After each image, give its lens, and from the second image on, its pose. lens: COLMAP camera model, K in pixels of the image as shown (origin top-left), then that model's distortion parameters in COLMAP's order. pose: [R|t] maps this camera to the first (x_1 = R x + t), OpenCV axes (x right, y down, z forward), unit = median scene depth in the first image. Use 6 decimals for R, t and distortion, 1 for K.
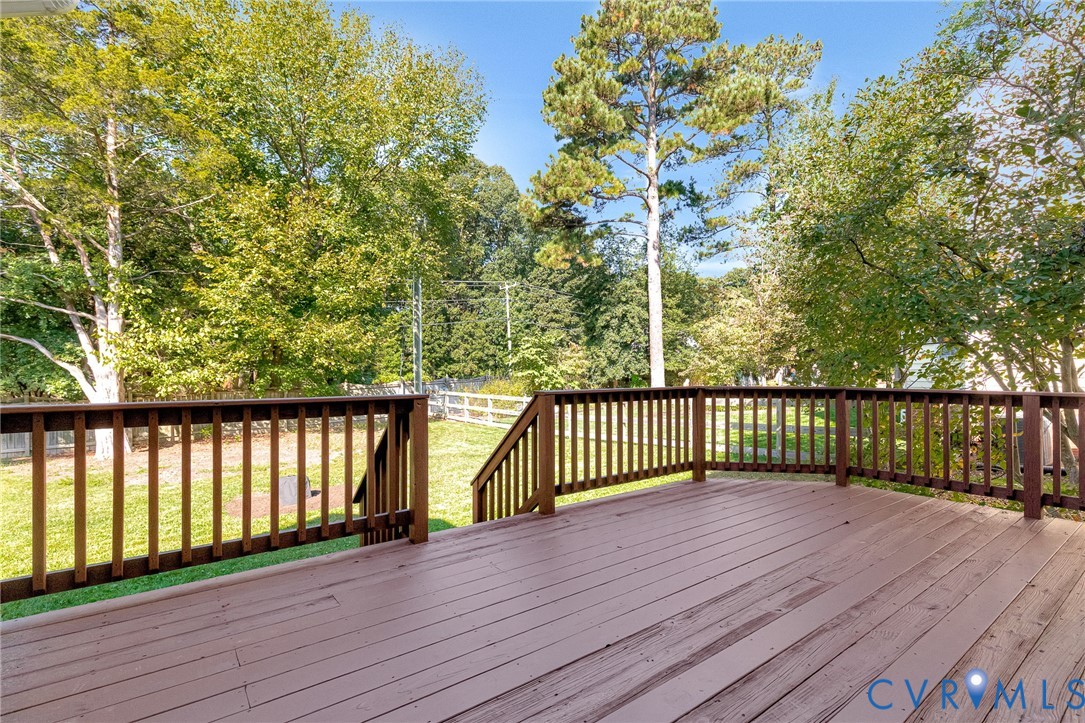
lens RADIAL K [[508.9, 0, 543.4], [0, 508.9, 396.0], [0, 0, 1]] dist [0.003443, 0.000394]
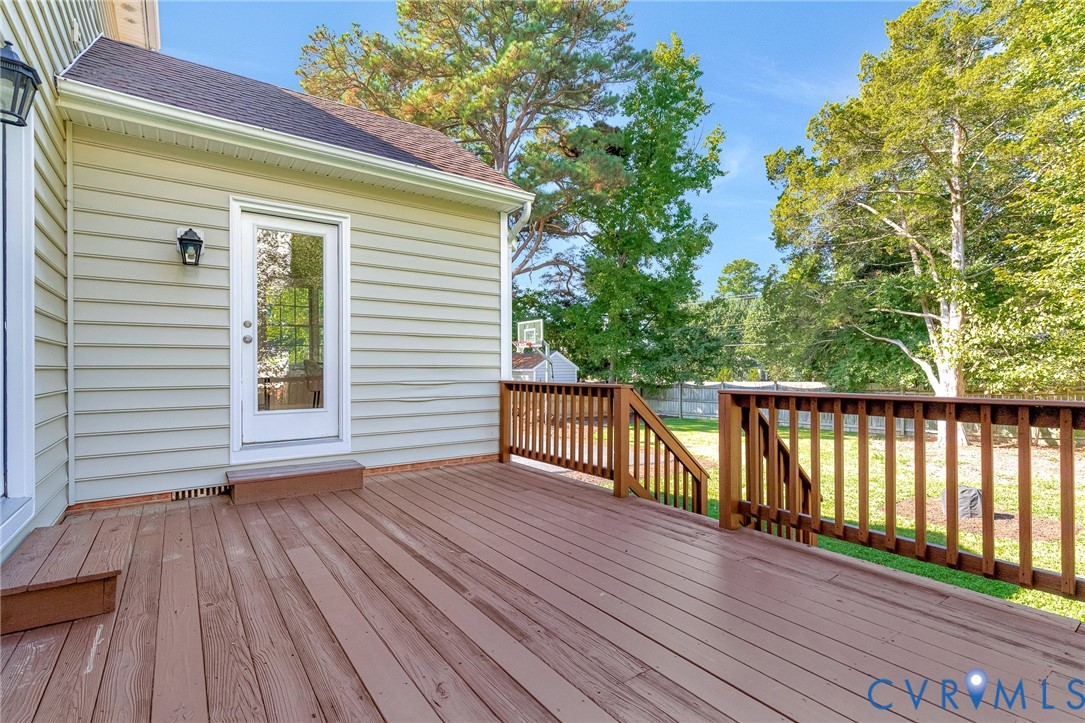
lens RADIAL K [[508.4, 0, 542.5], [0, 508.4, 361.5], [0, 0, 1]] dist [0.016396, 0.000091]
pose [[-0.027886, -0.010076, -0.999560, 0.250884], [-0.047145, 0.998850, -0.008753, -0.009462], [0.998499, 0.046881, -0.028329, 0.191853]]
